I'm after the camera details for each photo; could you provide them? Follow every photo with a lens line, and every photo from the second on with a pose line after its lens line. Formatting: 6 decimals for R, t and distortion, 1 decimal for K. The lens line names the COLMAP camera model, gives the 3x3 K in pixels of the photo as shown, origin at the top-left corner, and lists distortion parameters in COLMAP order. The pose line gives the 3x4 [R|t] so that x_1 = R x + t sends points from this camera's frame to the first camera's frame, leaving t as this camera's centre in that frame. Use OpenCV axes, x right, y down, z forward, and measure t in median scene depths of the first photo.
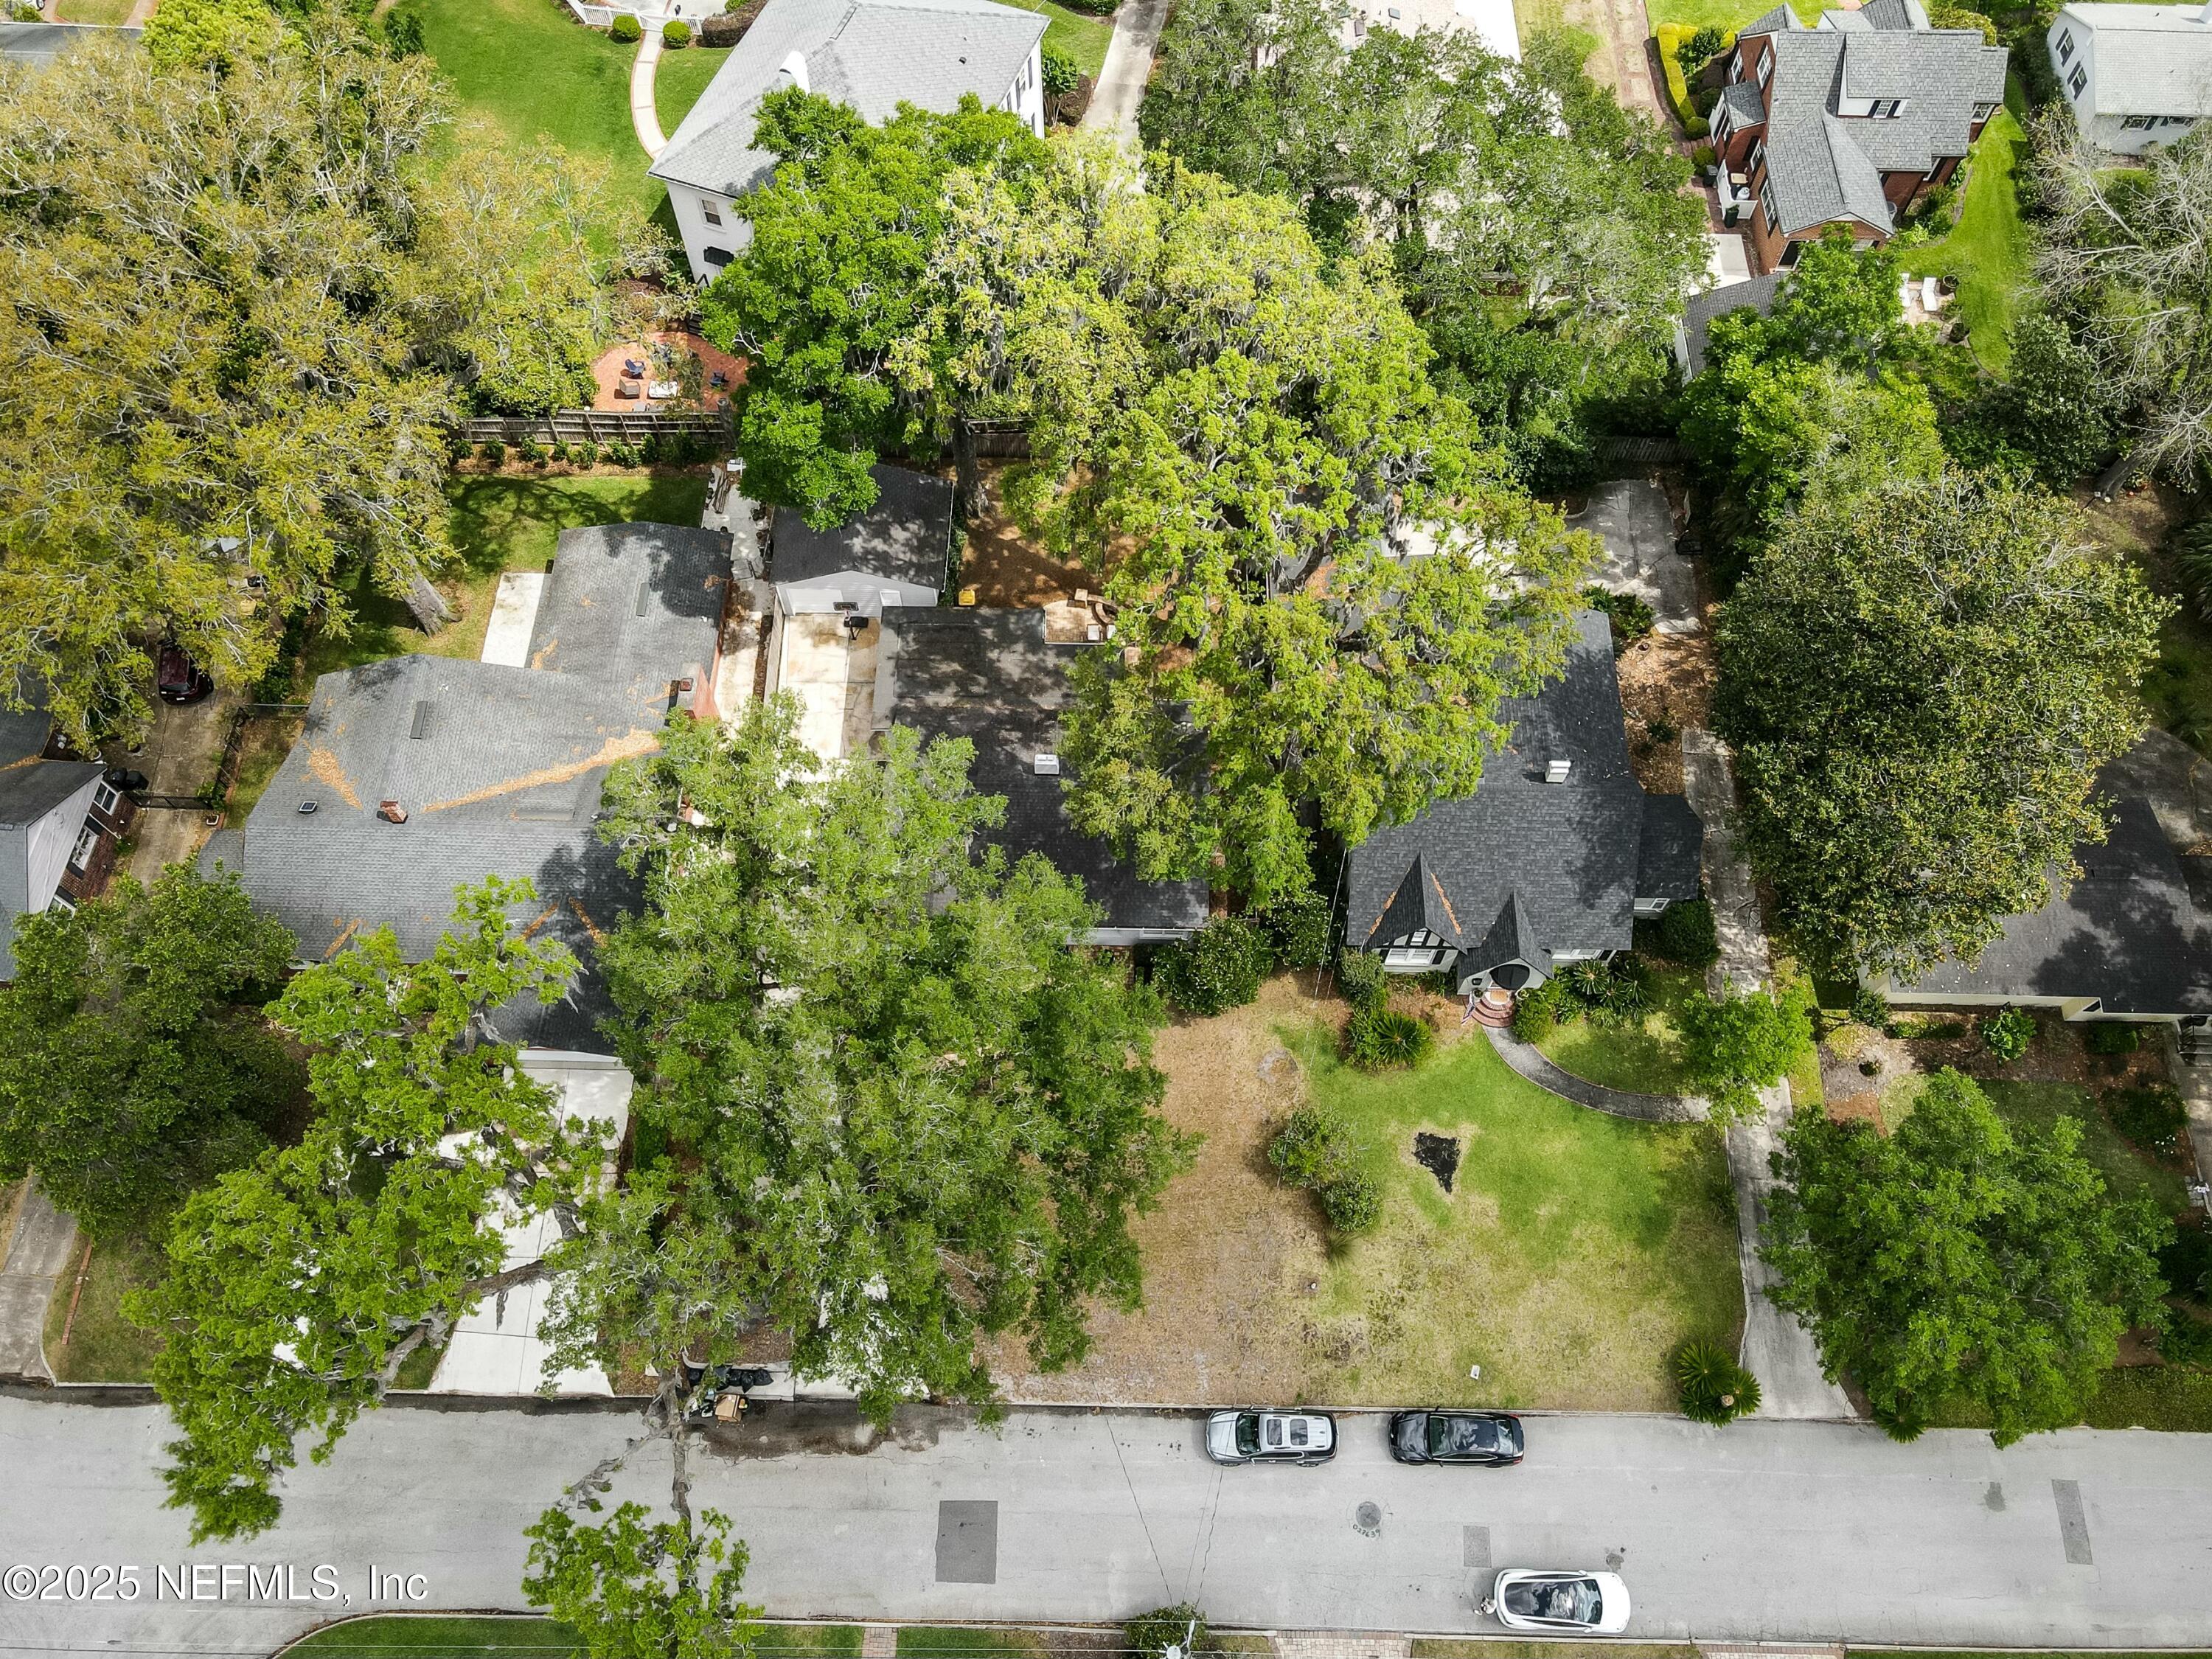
lens RADIAL K [[1630.1, 0, 1107.8], [0, 1630.1, 813.6], [0, 0, 1]] dist [-0.000428, 0.024785]
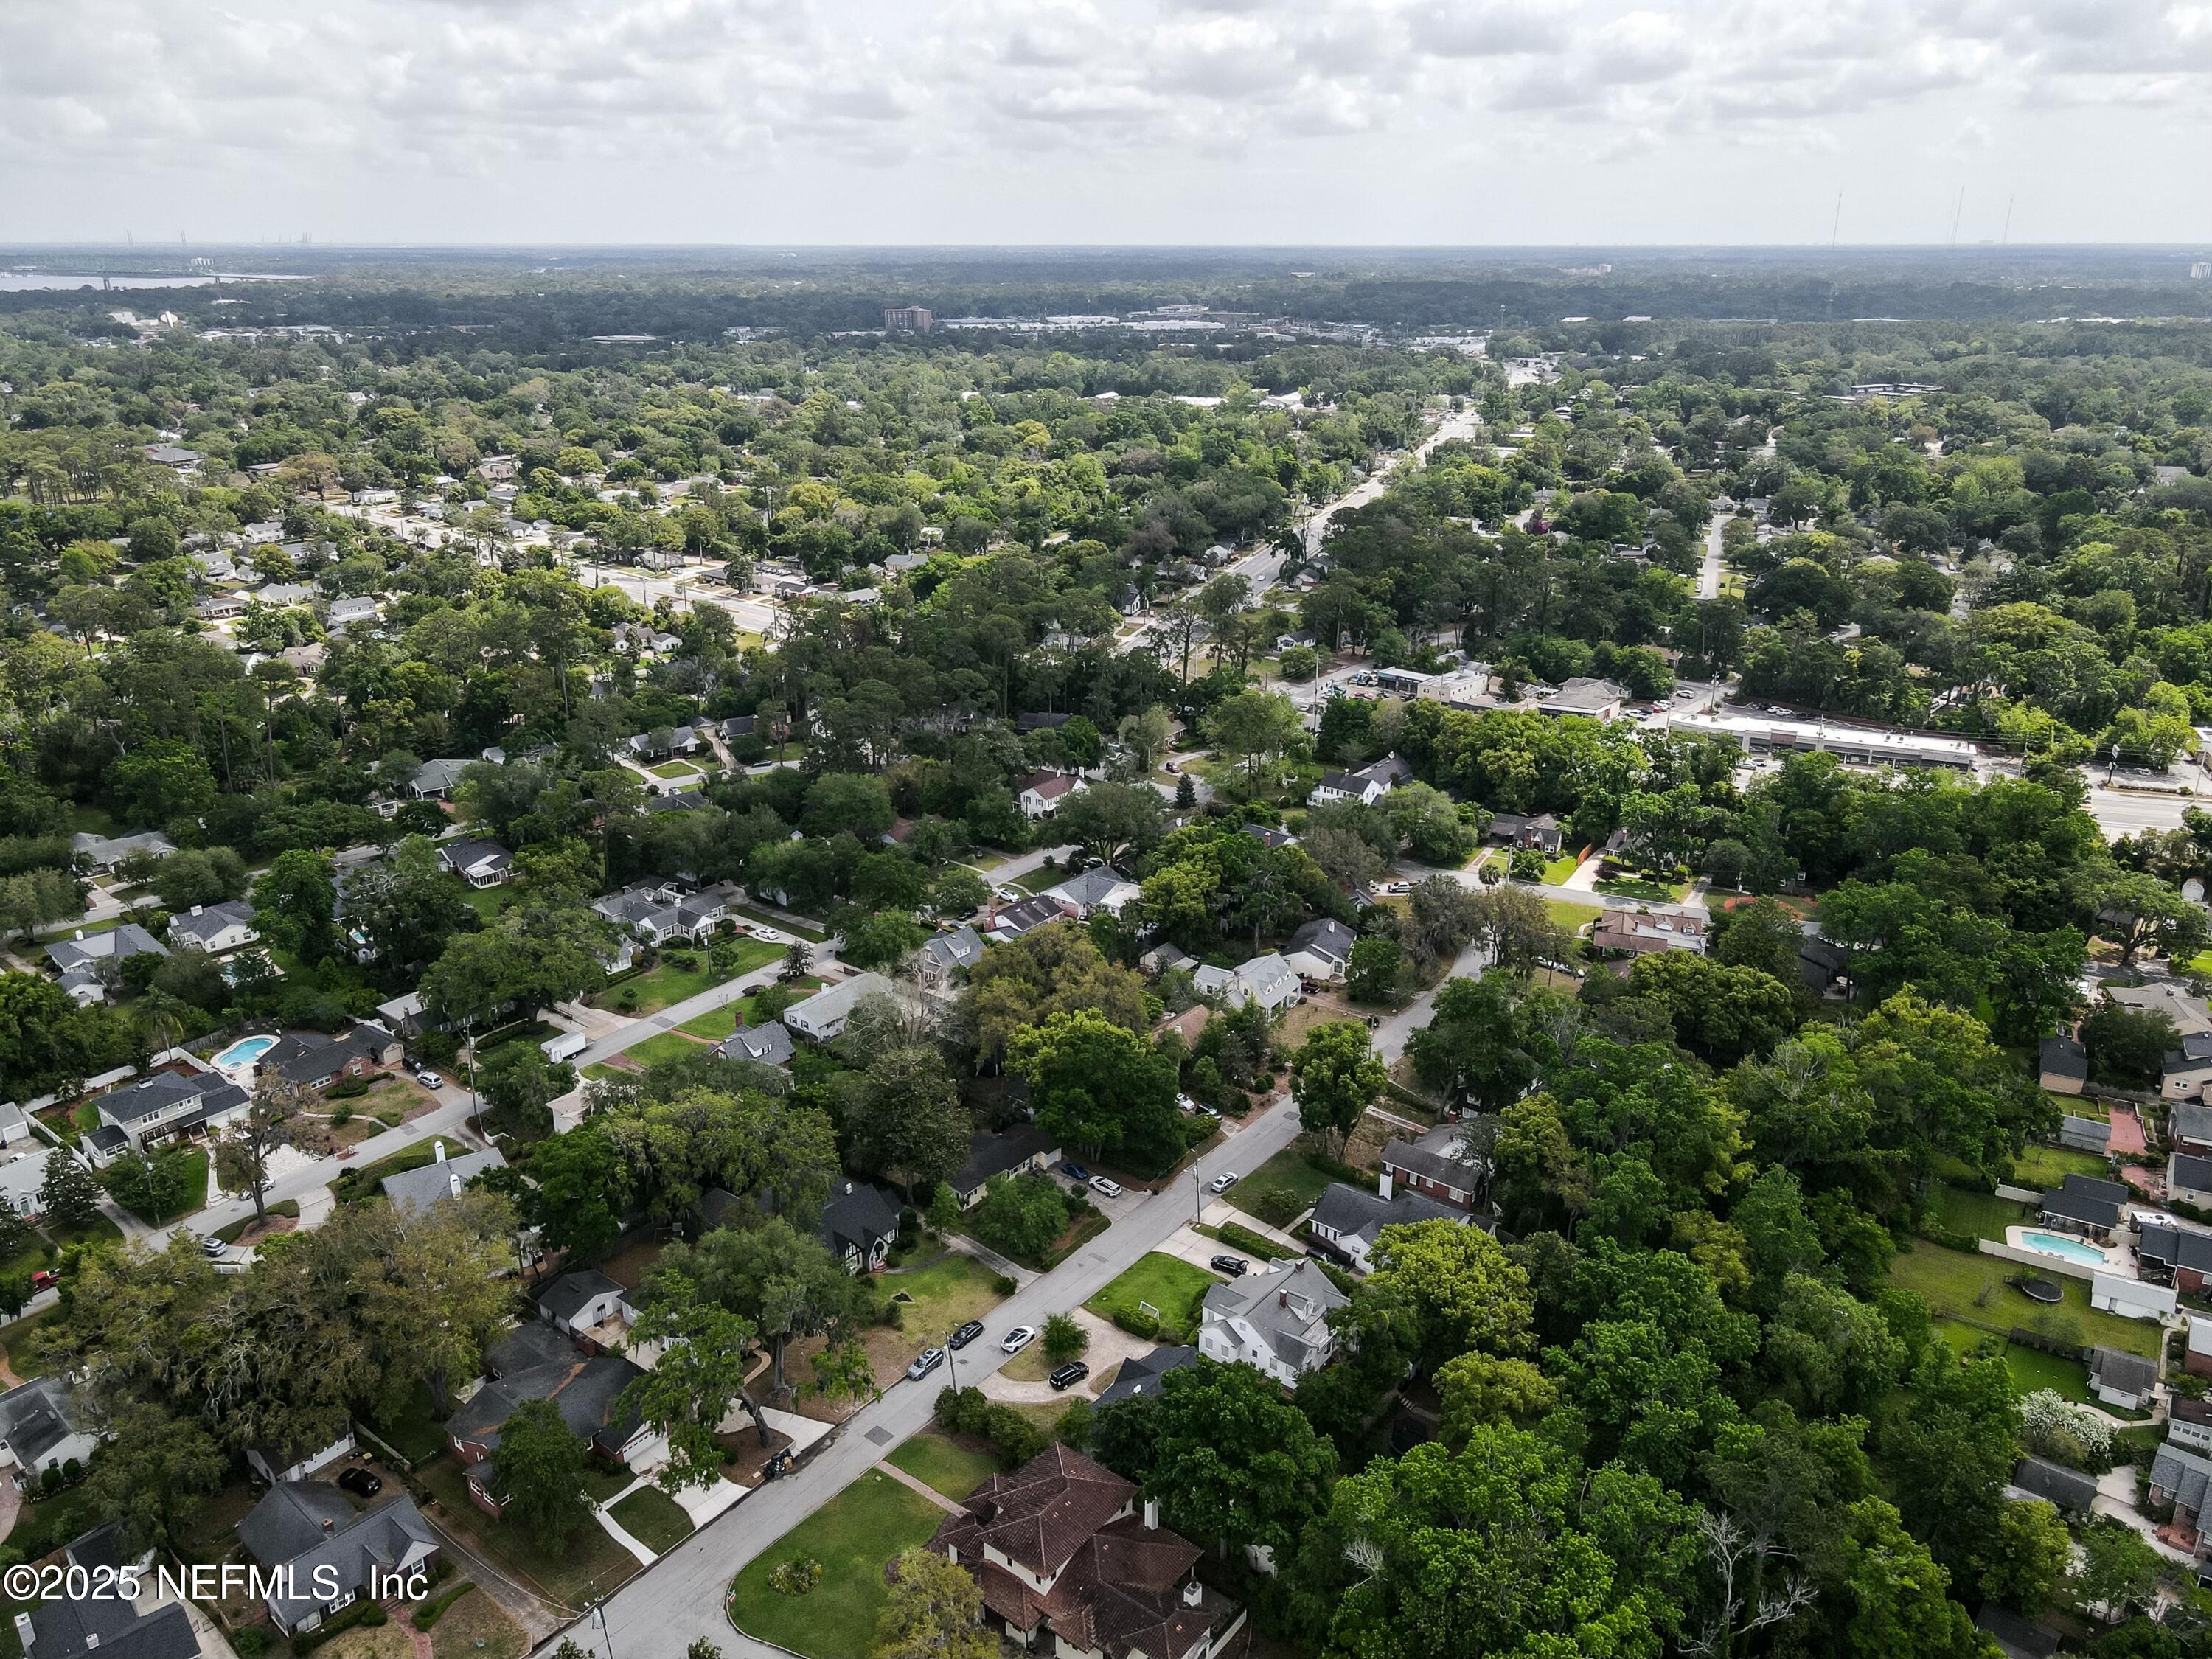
lens RADIAL K [[1630.1, 0, 1109.5], [0, 1630.1, 841.1], [0, 0, 1]] dist [-0.000428, 0.024785]
pose [[0.600811, -0.281085, 0.748343, -1.639350], [0.709543, 0.618708, -0.337267, 1.005943], [-0.368205, 0.733616, 0.571168, -1.541313]]
